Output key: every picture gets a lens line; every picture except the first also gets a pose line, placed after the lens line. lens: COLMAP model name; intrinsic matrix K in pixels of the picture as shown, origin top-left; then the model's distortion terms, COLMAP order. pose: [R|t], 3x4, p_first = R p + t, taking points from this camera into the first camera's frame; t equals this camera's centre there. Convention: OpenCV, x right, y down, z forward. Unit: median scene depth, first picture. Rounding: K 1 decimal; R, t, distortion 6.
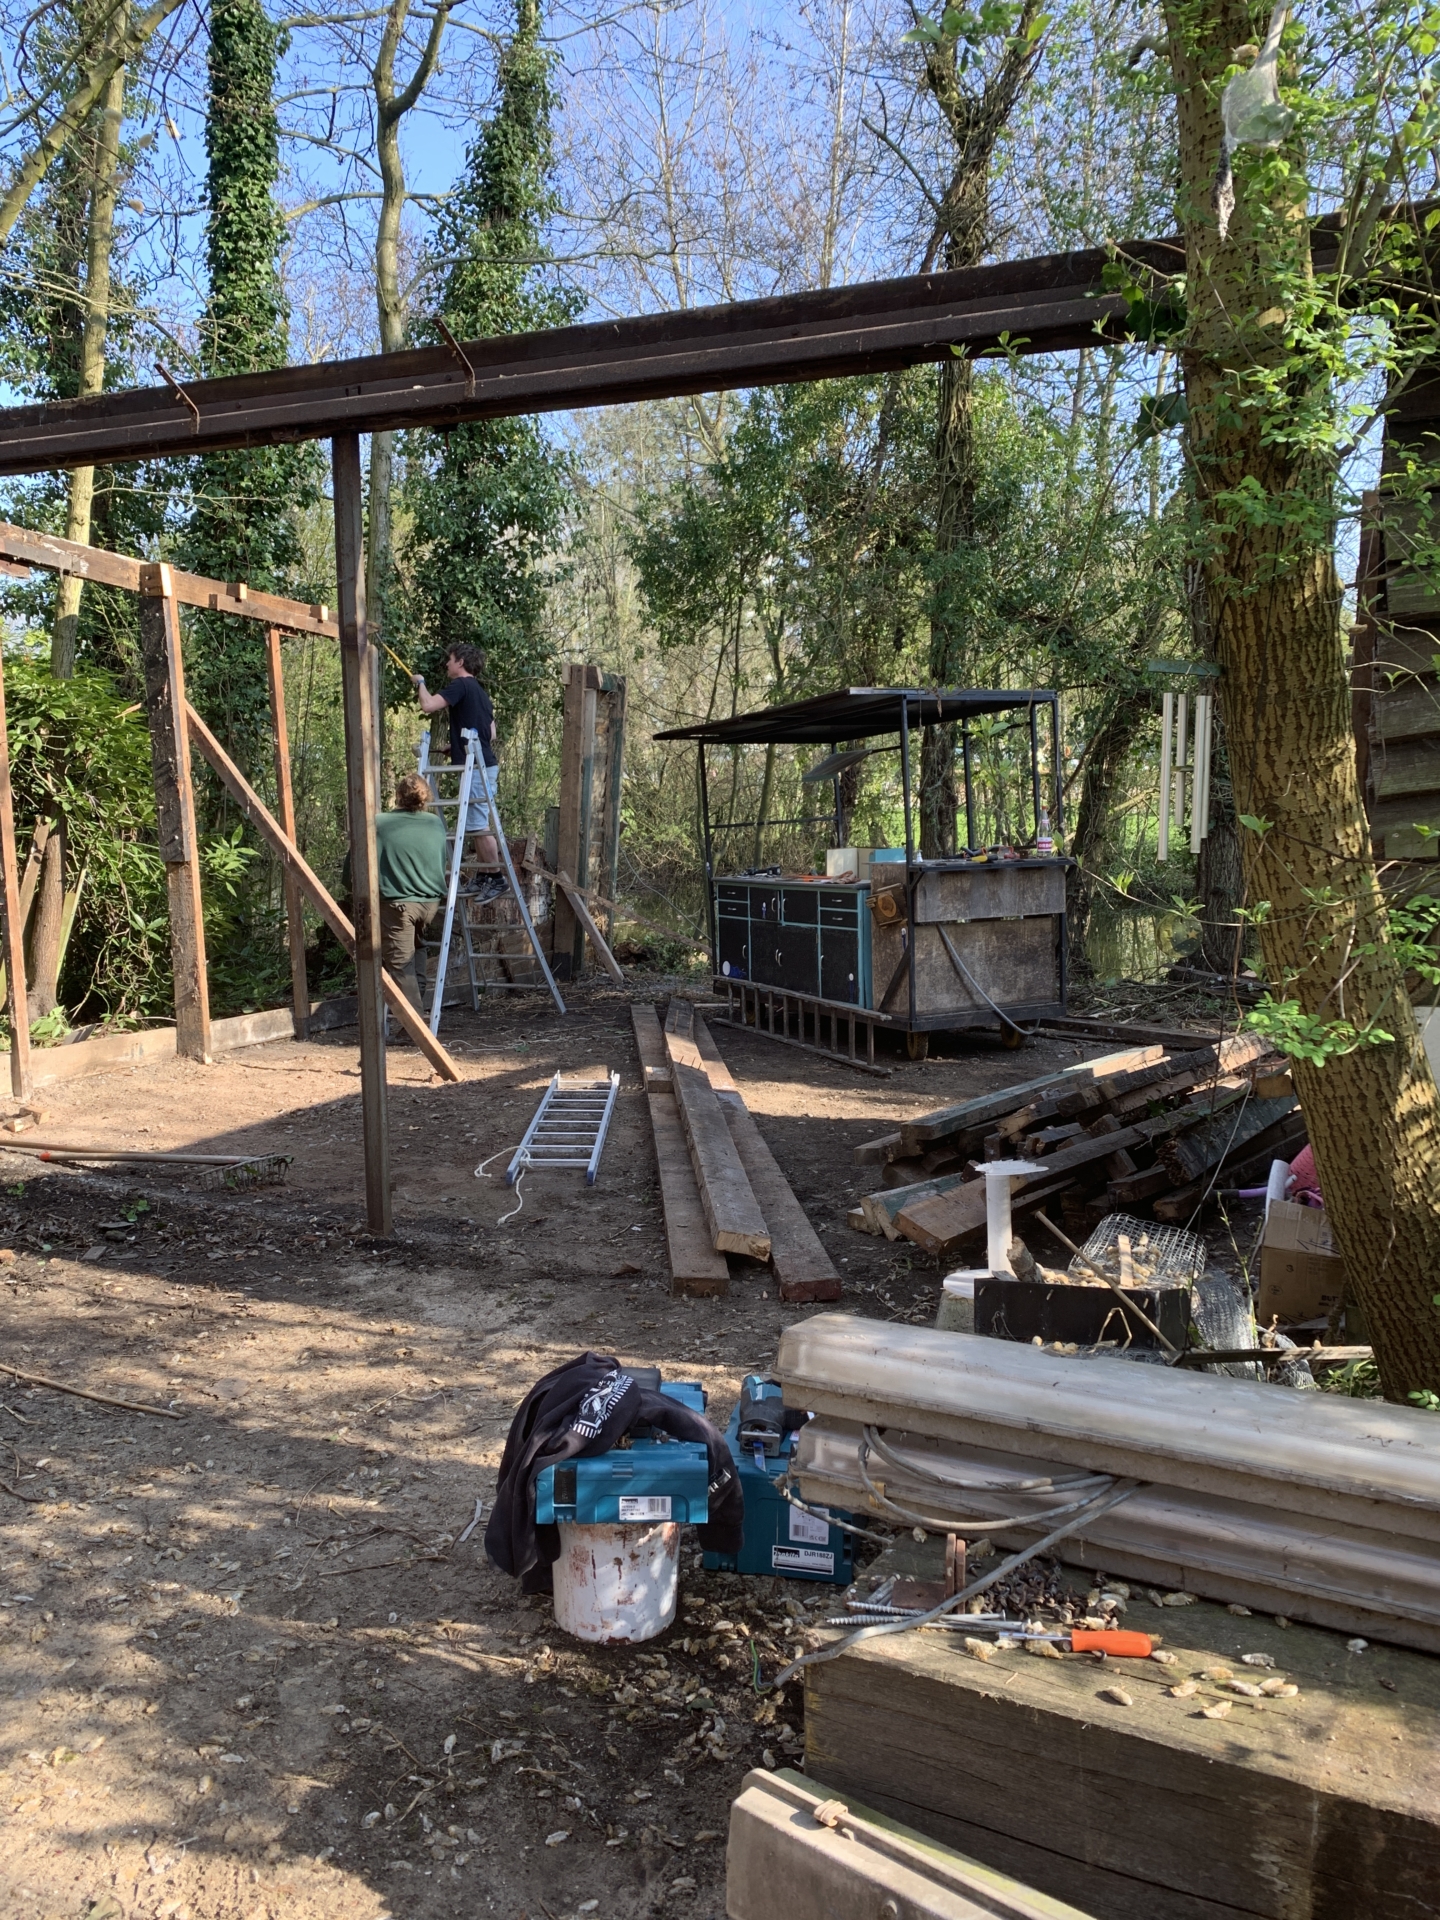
lens RADIAL K [[1453.3, 0, 720.0], [0, 1453.3, 960.0], [0, 0, 1]] dist [-0.000223, -0.001877]
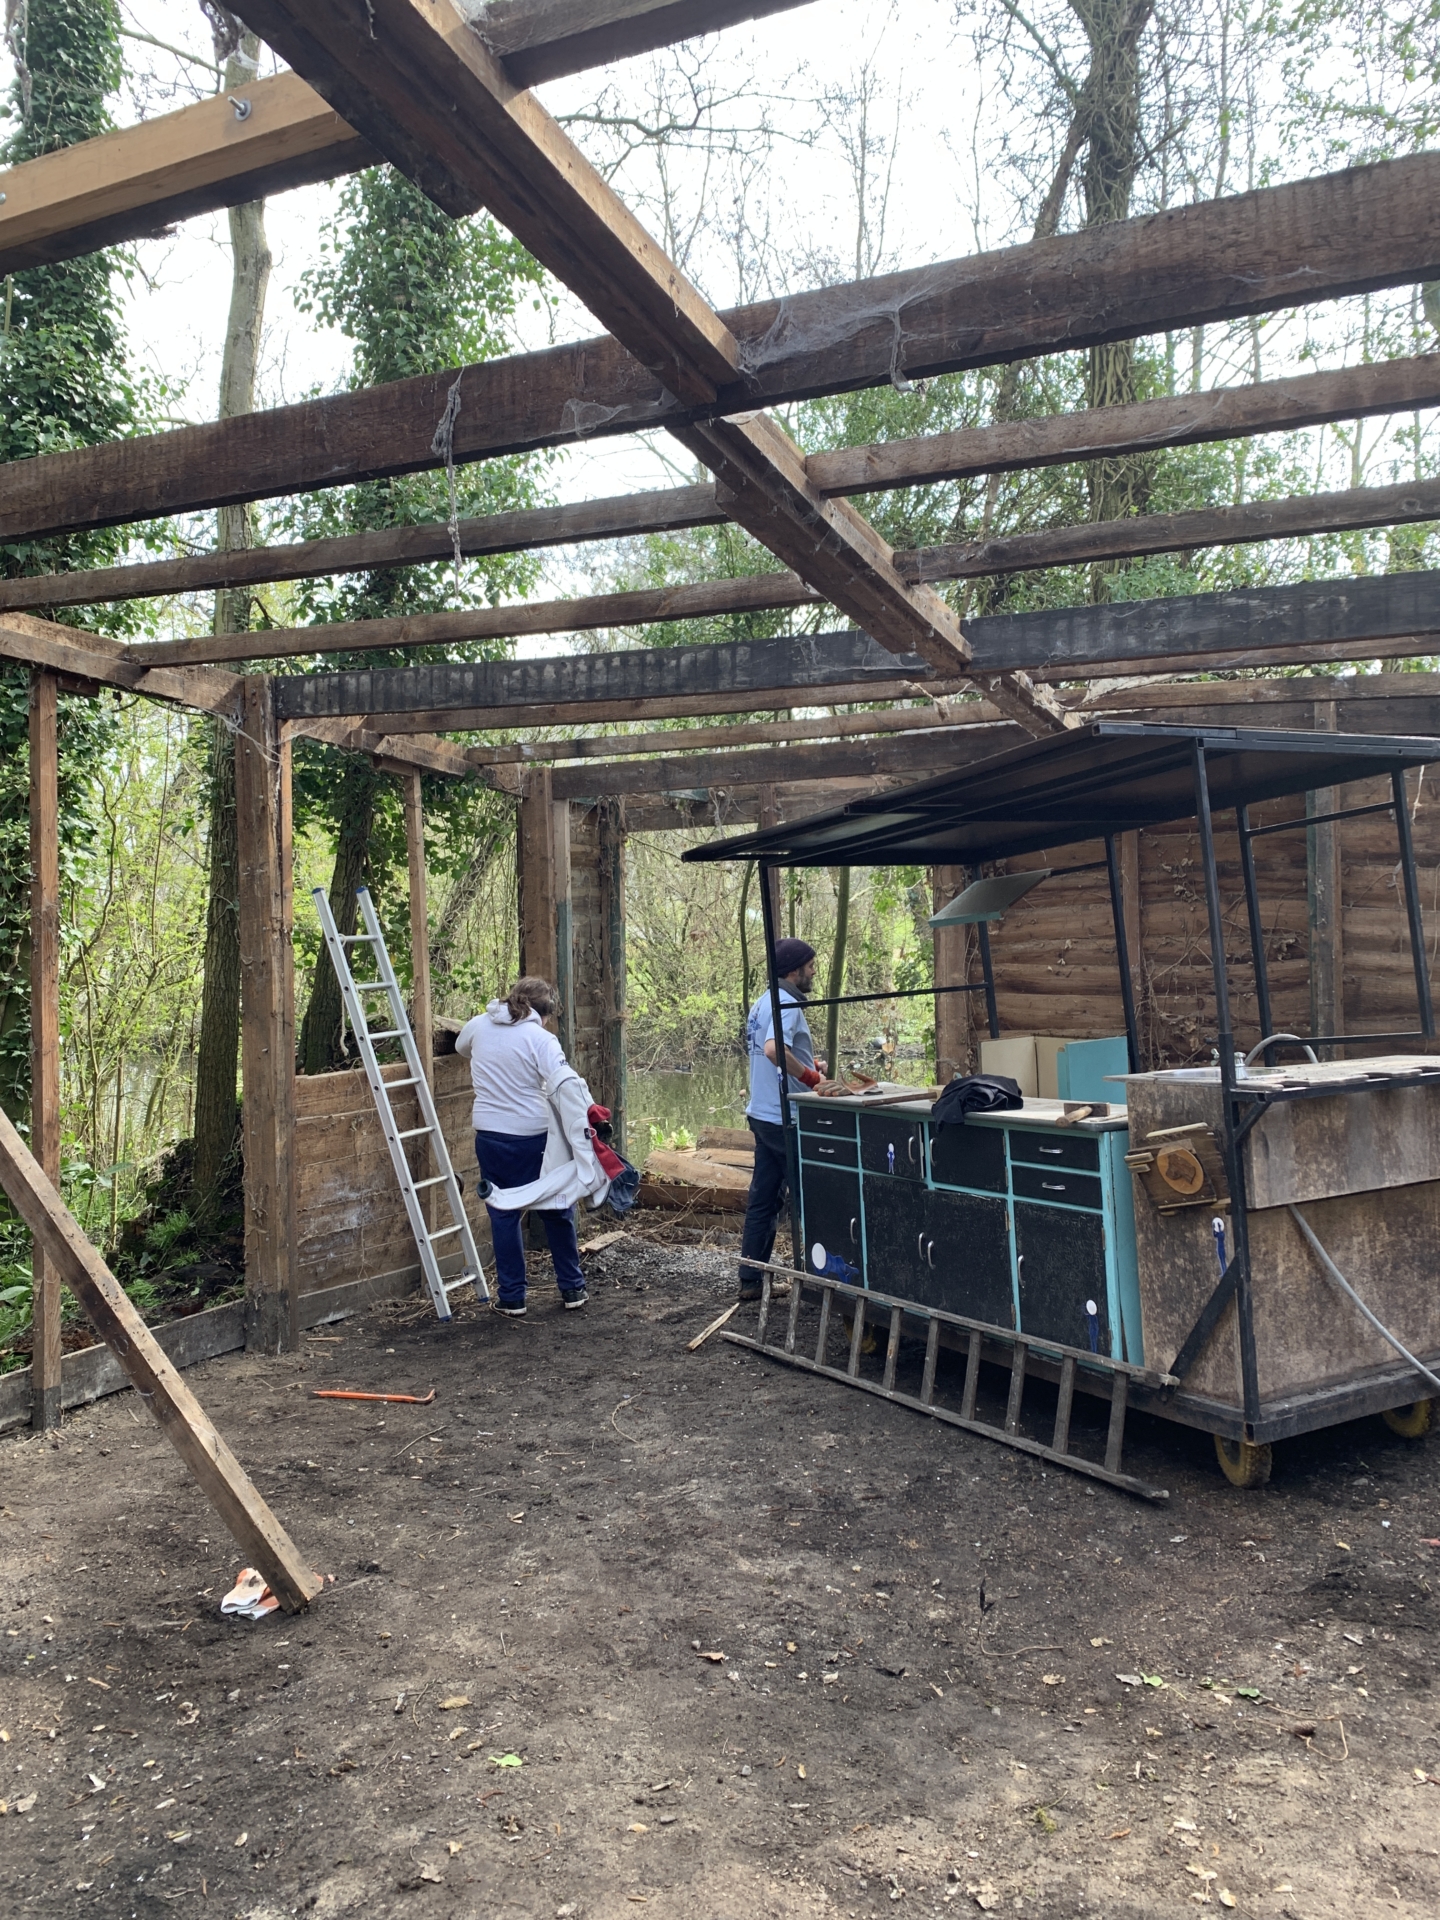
lens RADIAL K [[1453.3, 0, 720.0], [0, 1453.3, 960.0], [0, 0, 1]] dist [-0.000223, -0.001877]
pose [[0.999690, -0.024132, -0.006064, -0.031656], [0.023323, 0.993699, -0.109625, -0.054295], [0.008671, 0.109449, 0.993955, 0.479677]]
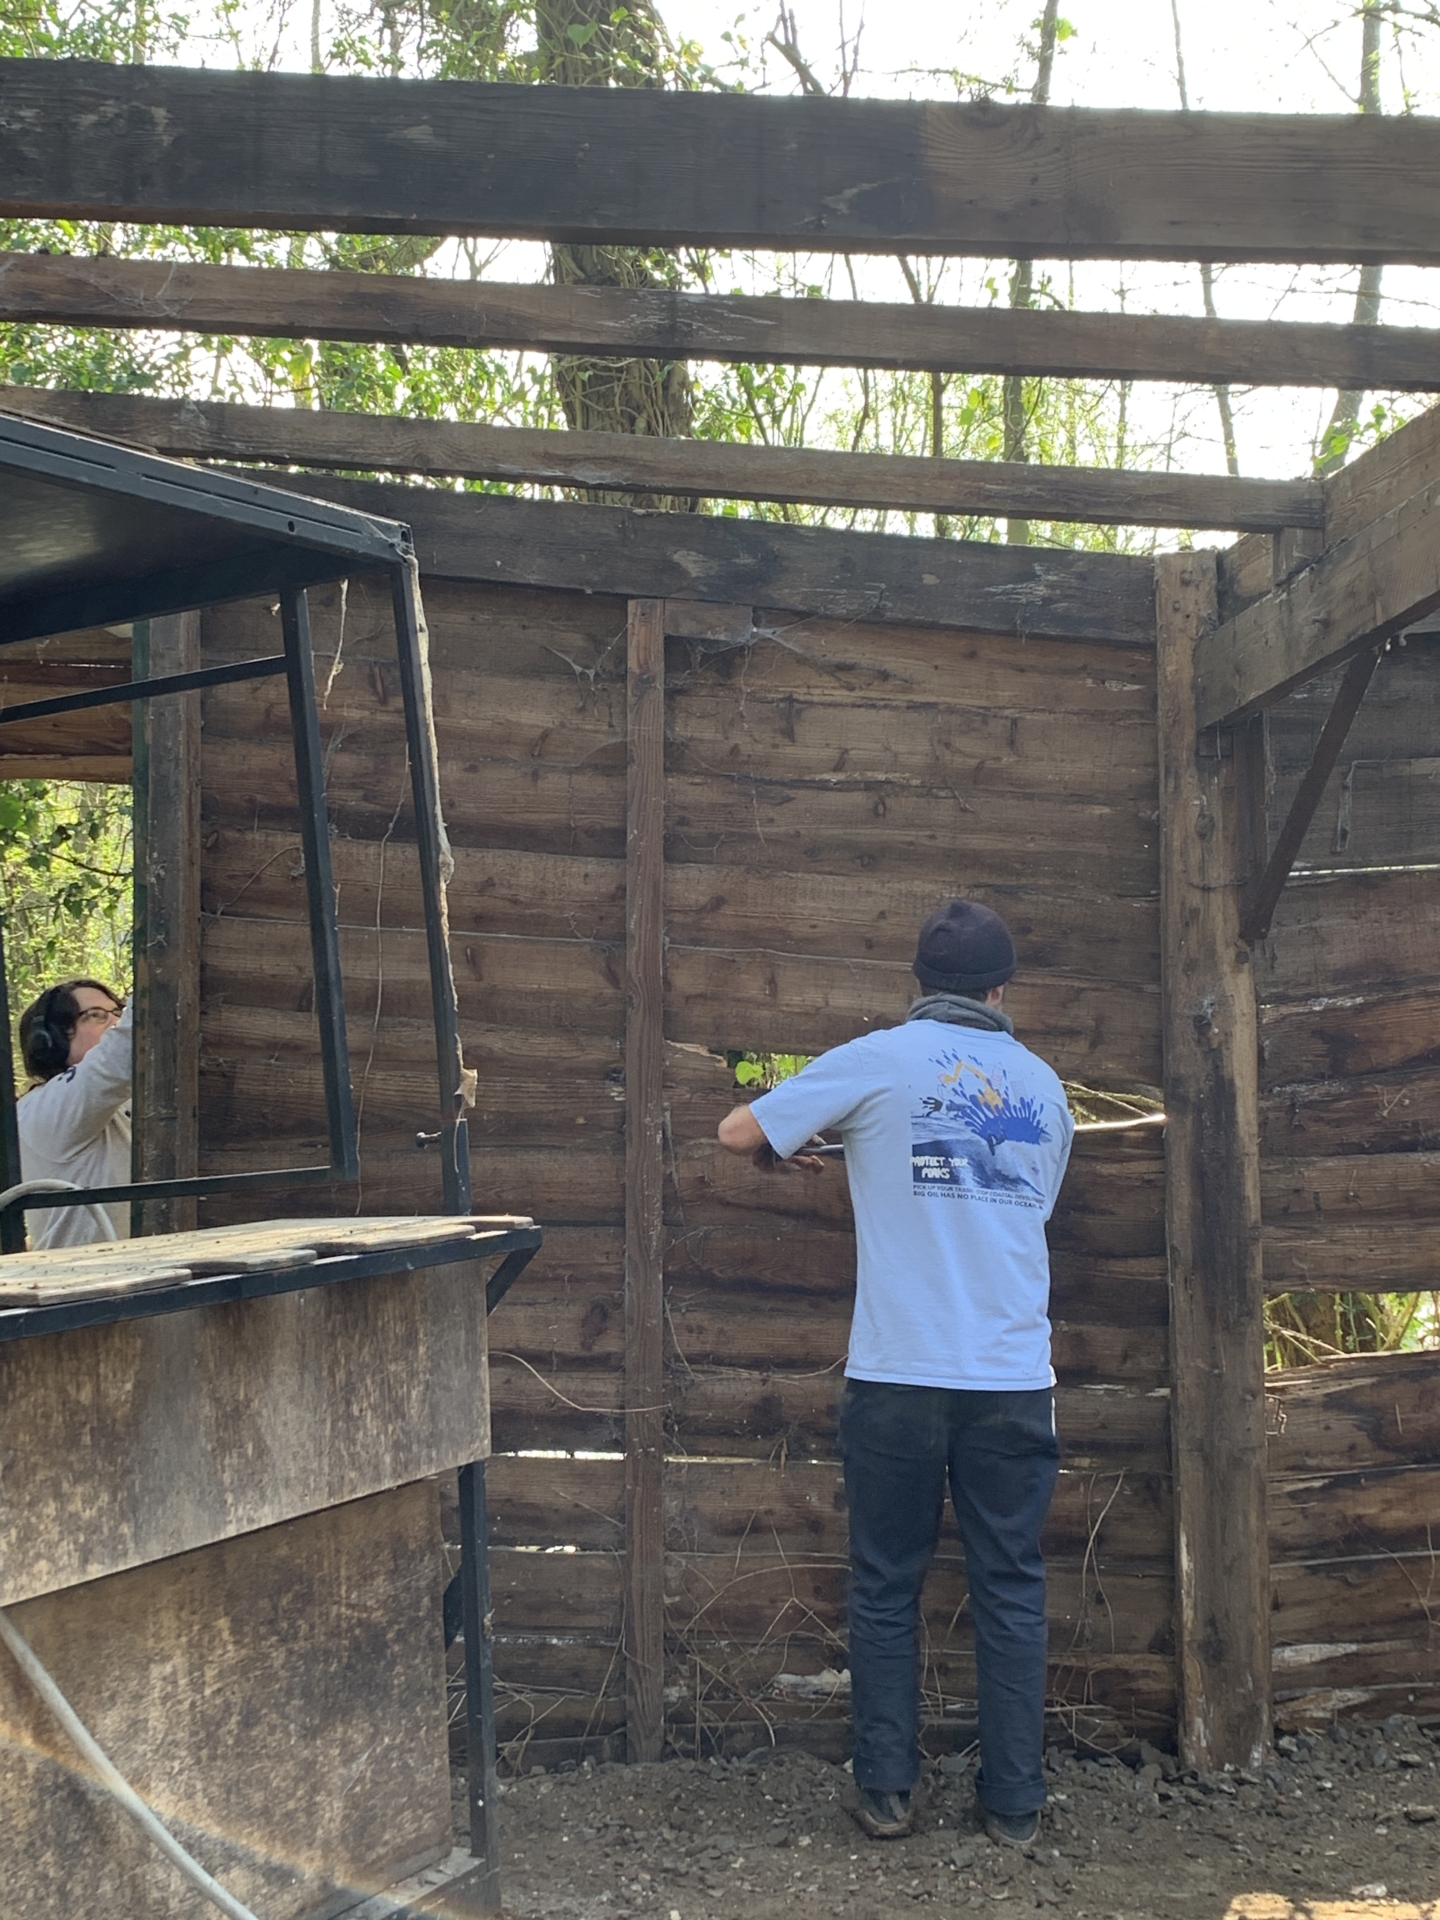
lens RADIAL K [[2478.5, 0, 720.0], [0, 2478.5, 960.0], [0, 0, 1]] dist [0.018612, 0.022047]
pose [[0.838949, 0.013799, 0.544036, 0.043962], [0.063589, 0.990345, -0.123179, -0.059157], [-0.540483, 0.137936, 0.829971, 0.618137]]
